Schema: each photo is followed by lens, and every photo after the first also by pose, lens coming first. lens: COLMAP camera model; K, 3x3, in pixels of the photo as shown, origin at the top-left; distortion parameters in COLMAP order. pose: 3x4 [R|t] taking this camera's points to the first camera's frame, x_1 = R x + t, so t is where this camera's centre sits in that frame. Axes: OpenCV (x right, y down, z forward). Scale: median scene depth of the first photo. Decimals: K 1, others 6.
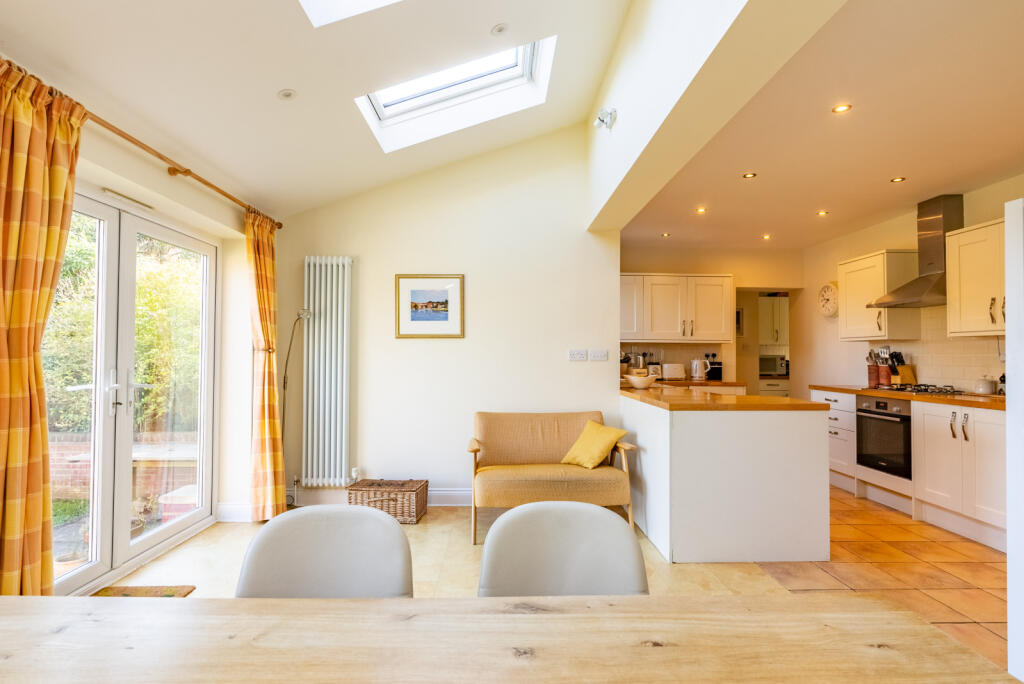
lens RADIAL K [[519.6, 0, 513.2], [0, 519.6, 342.9], [0, 0, 1]] dist [-0.000243, -0.000085]
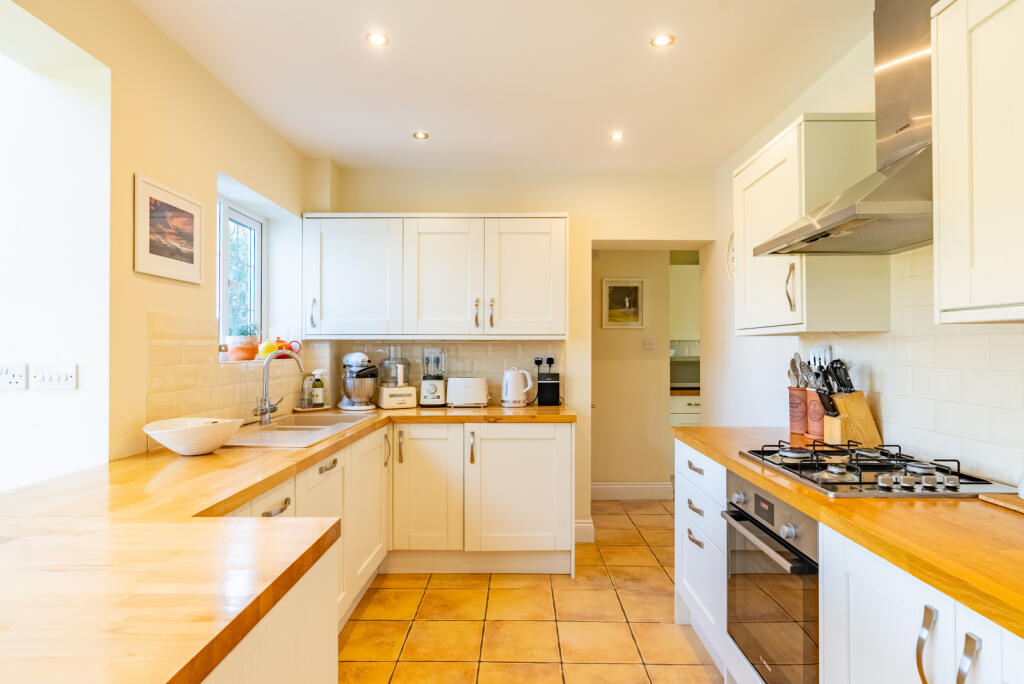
lens RADIAL K [[538.4, 0, 511.5], [0, 538.4, 341.6], [0, 0, 1]] dist [-0.008977, -0.000386]
pose [[0.998320, -0.010169, -0.057046, 0.397059], [0.010919, 0.999858, 0.012851, -0.005352], [0.056907, -0.013452, 0.998289, 0.436840]]
